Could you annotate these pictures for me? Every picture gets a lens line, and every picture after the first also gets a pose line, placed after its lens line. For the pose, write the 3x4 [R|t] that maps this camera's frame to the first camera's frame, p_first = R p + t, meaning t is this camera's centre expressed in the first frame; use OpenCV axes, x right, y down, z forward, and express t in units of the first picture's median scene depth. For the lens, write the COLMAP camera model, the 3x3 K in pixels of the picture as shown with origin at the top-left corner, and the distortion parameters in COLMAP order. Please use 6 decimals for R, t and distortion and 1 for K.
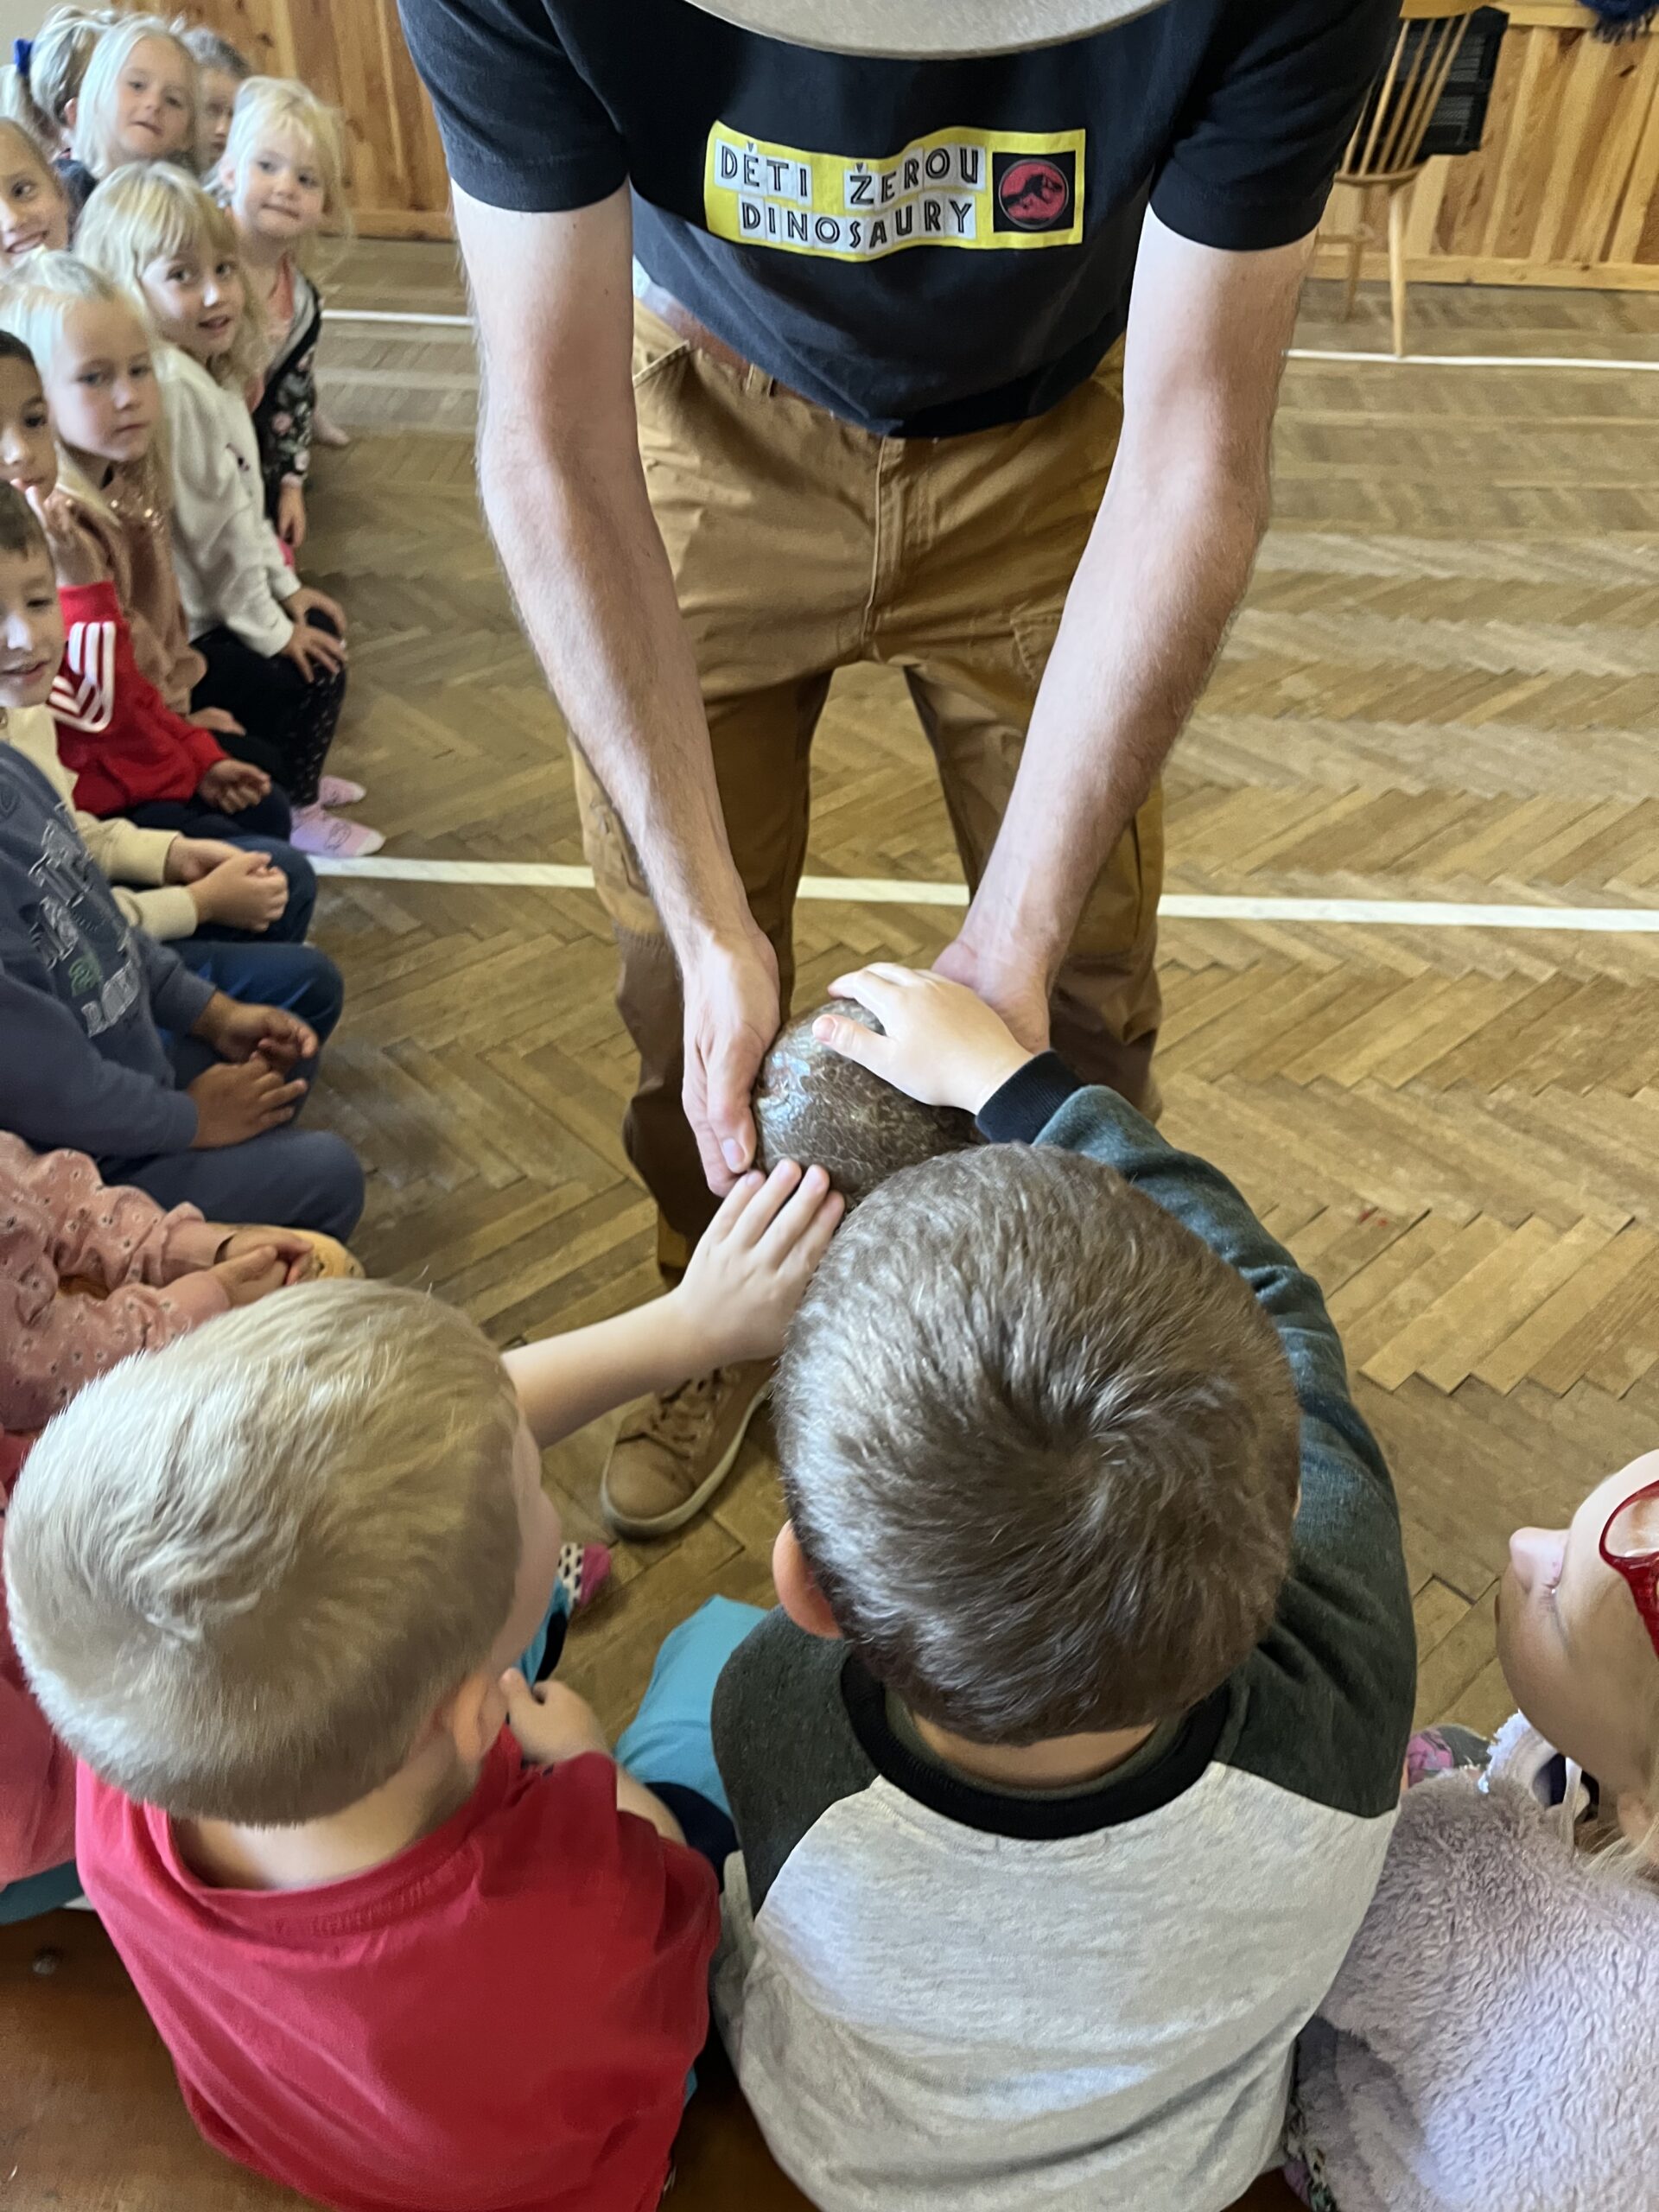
lens RADIAL K [[1712.5, 0, 832.8], [0, 1712.5, 1092.2], [0, 0, 1]] dist [0.064649, -0.084136]
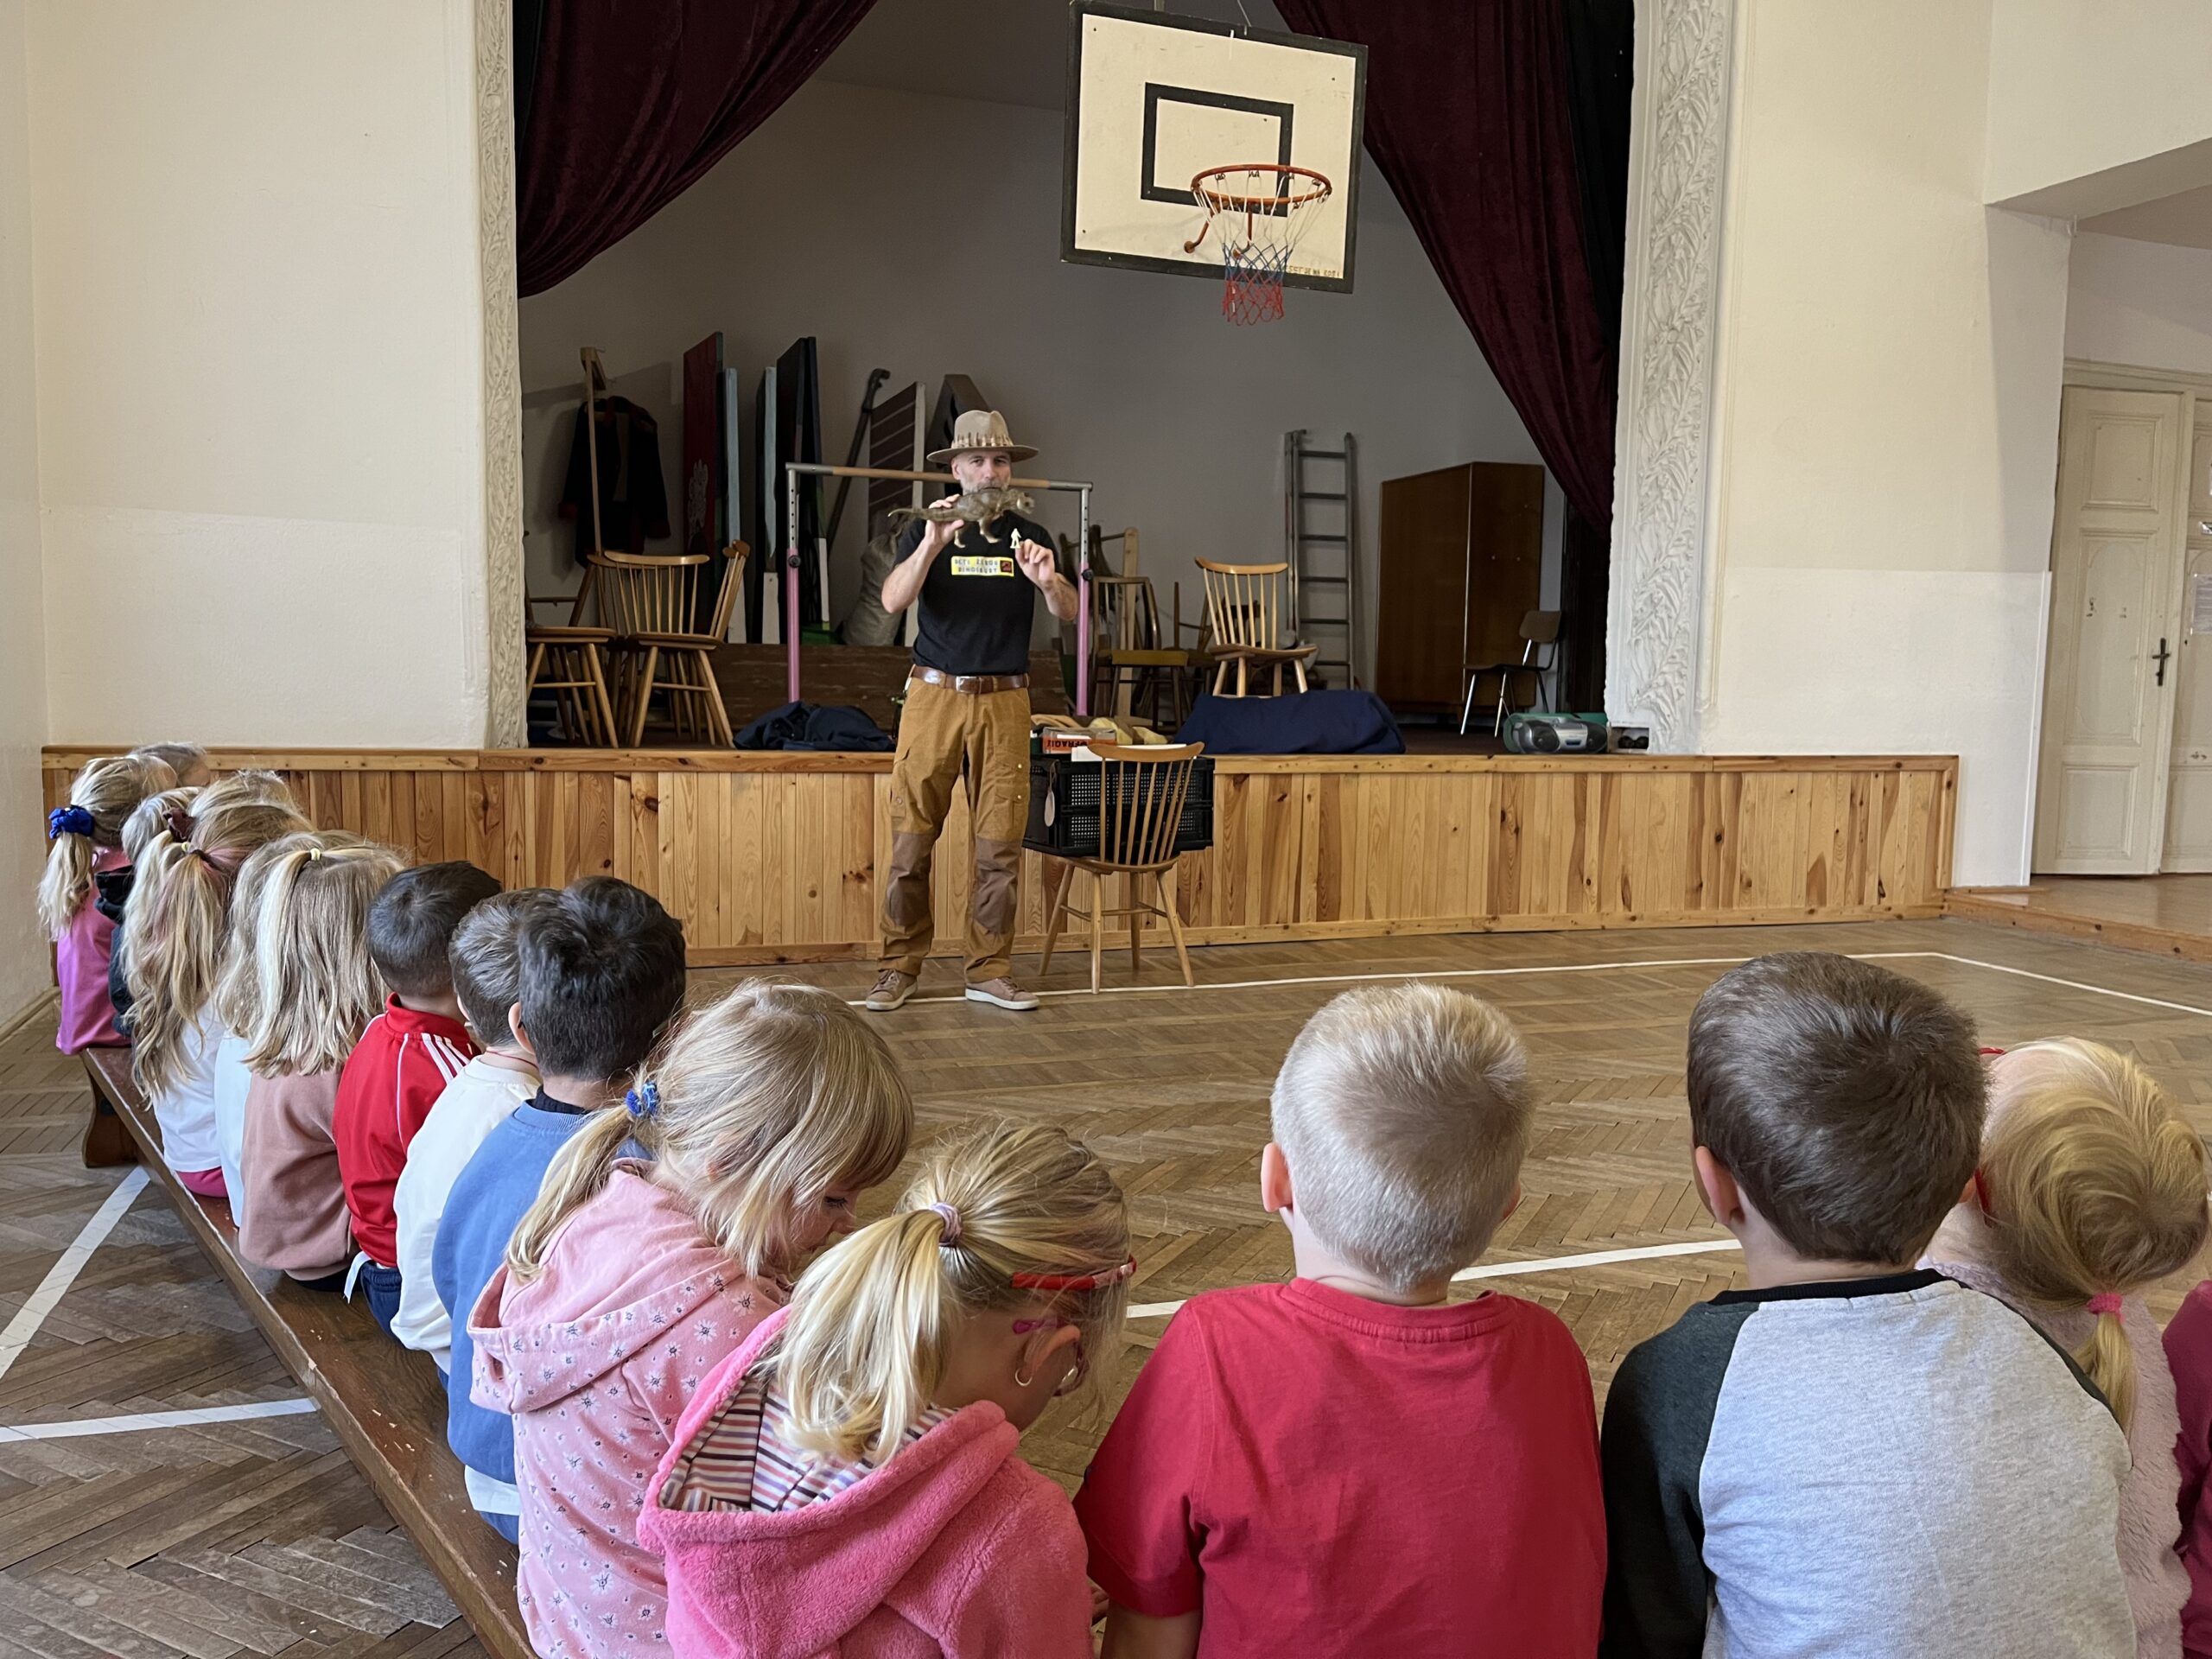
lens RADIAL K [[1712.5, 0, 1105.0], [0, 1712.5, 832.5], [0, 0, 1]] dist [0.064649, -0.084136]
pose [[0.934973, -0.047938, 0.351464, -0.191888], [0.232074, 0.832009, -0.503888, 0.120481], [-0.268266, 0.552687, 0.789031, -0.064421]]
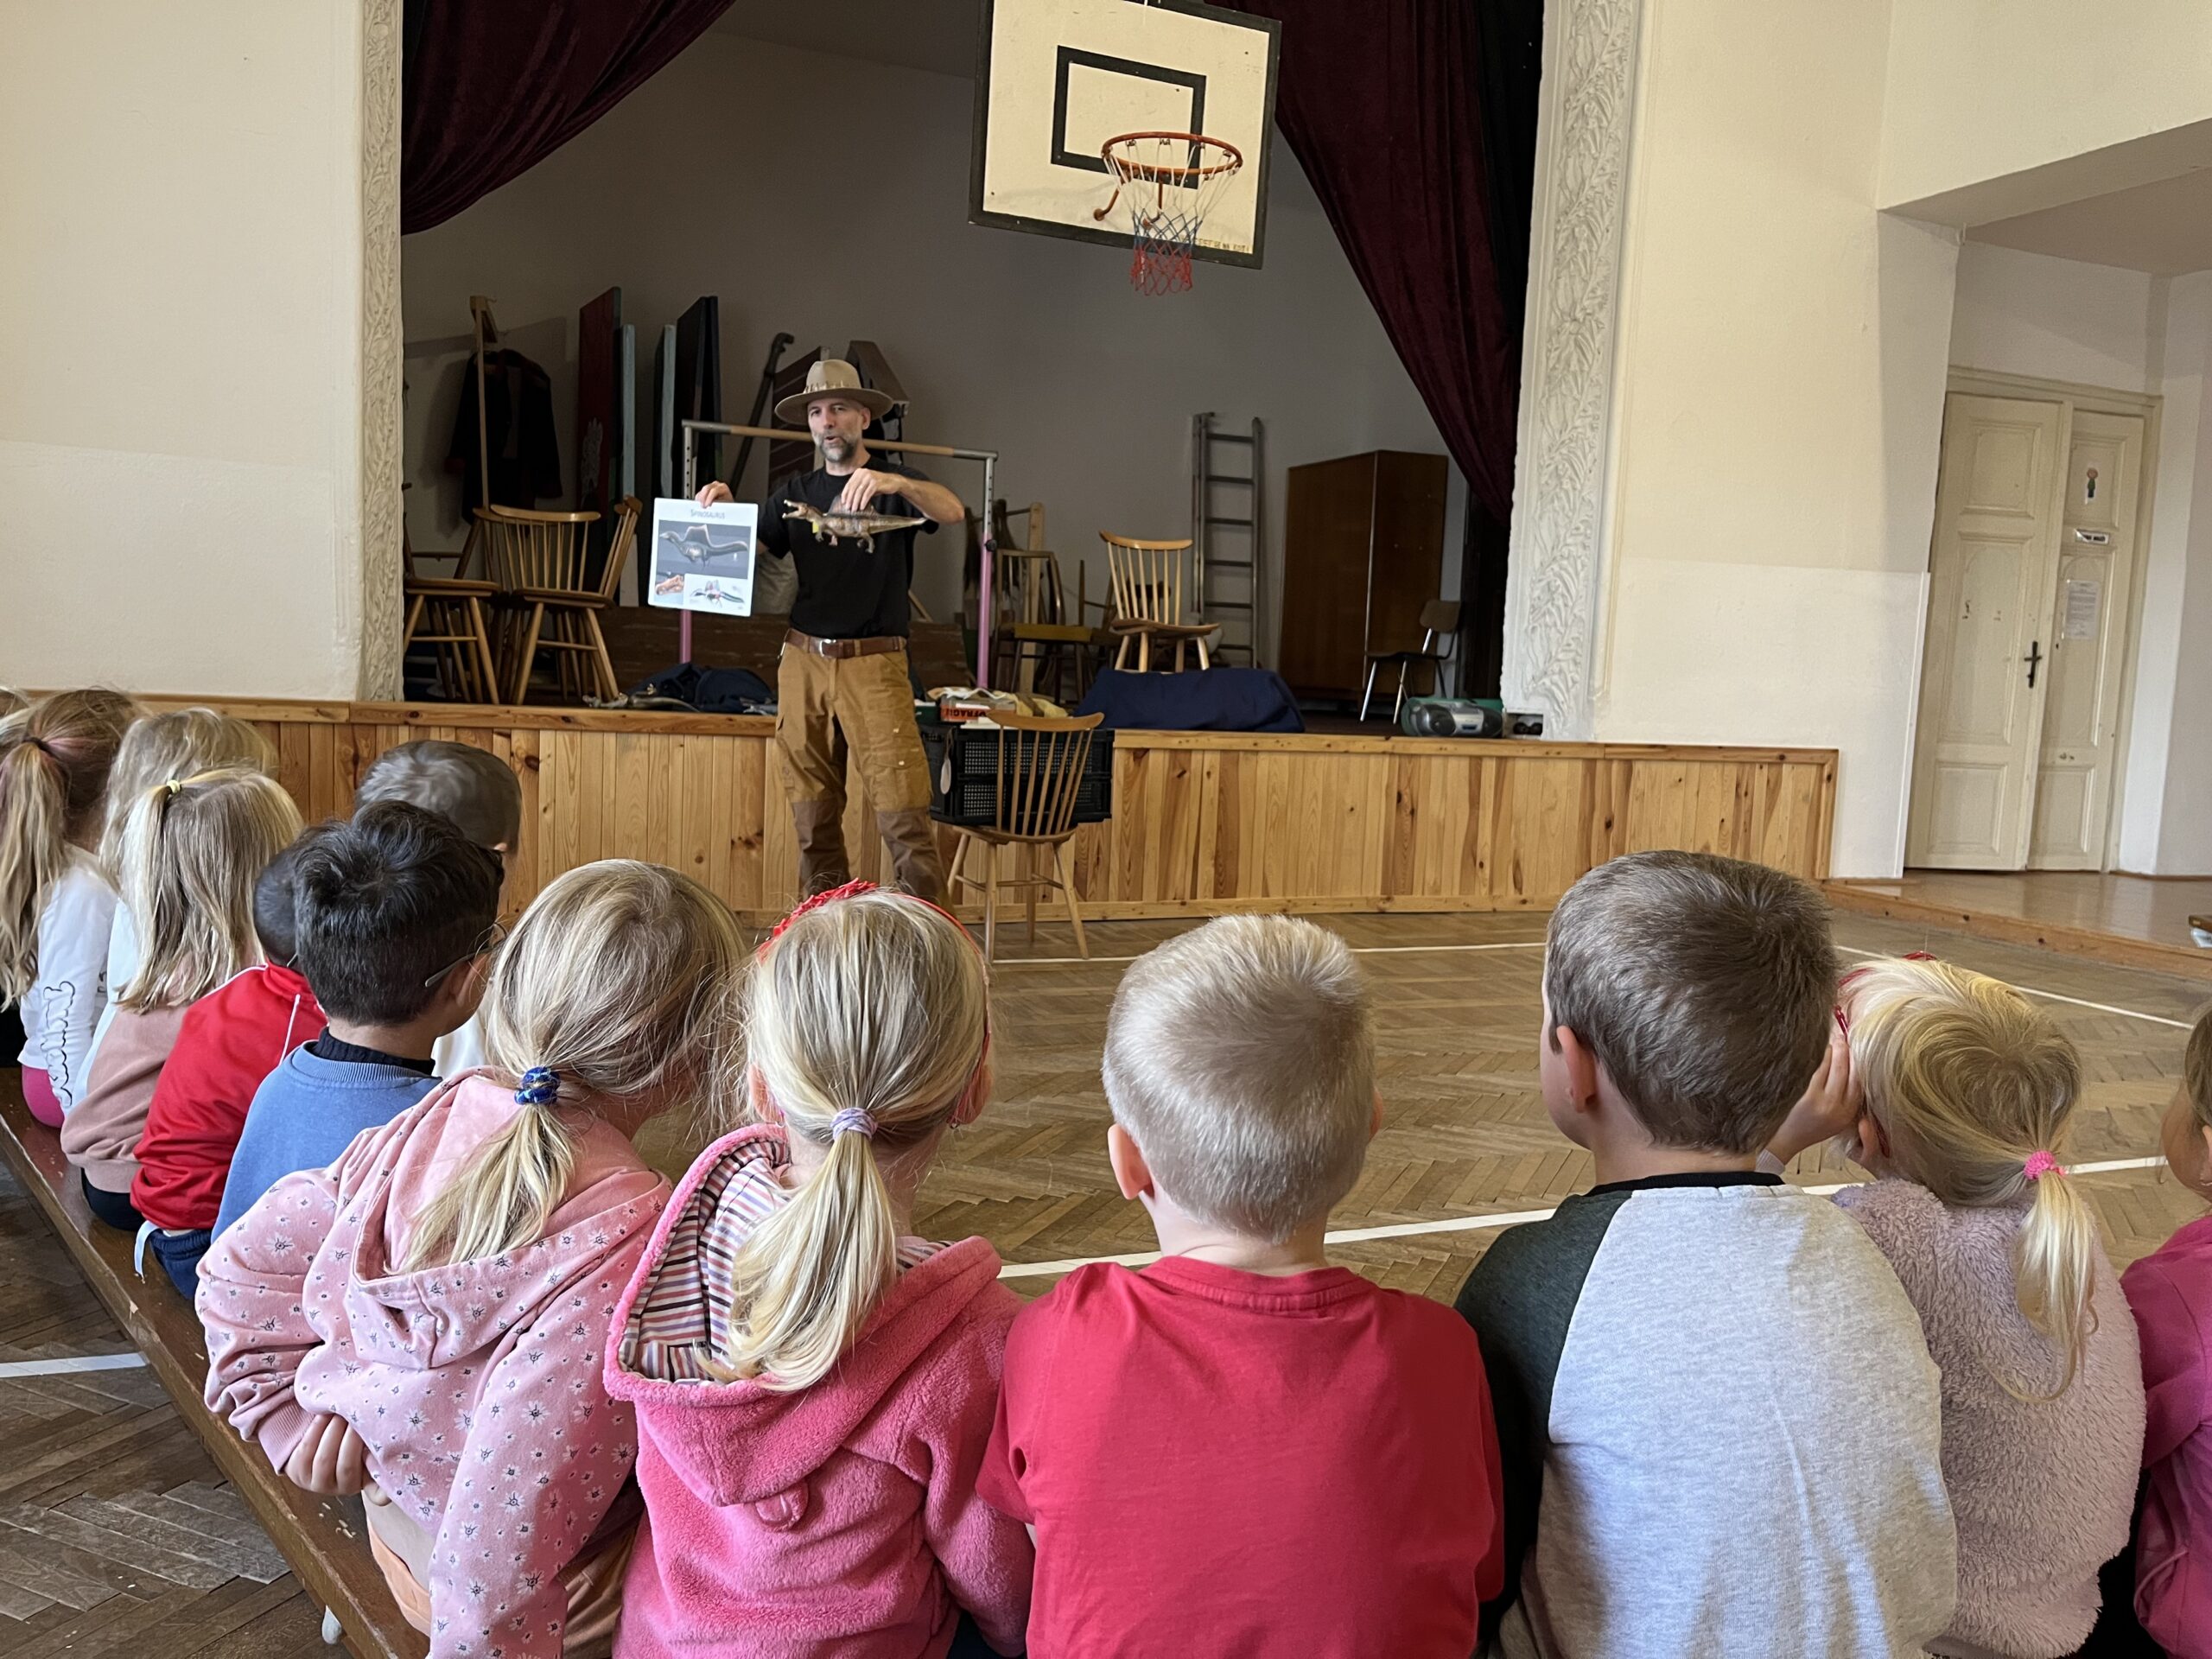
lens RADIAL K [[1712.5, 0, 1119.5], [0, 1712.5, 834.8], [0, 0, 1]] dist [0.064649, -0.084136]
pose [[0.911203, -0.031536, 0.410748, -0.182802], [0.246762, 0.840182, -0.482911, 0.128952], [-0.329874, 0.541387, 0.773358, -0.047893]]
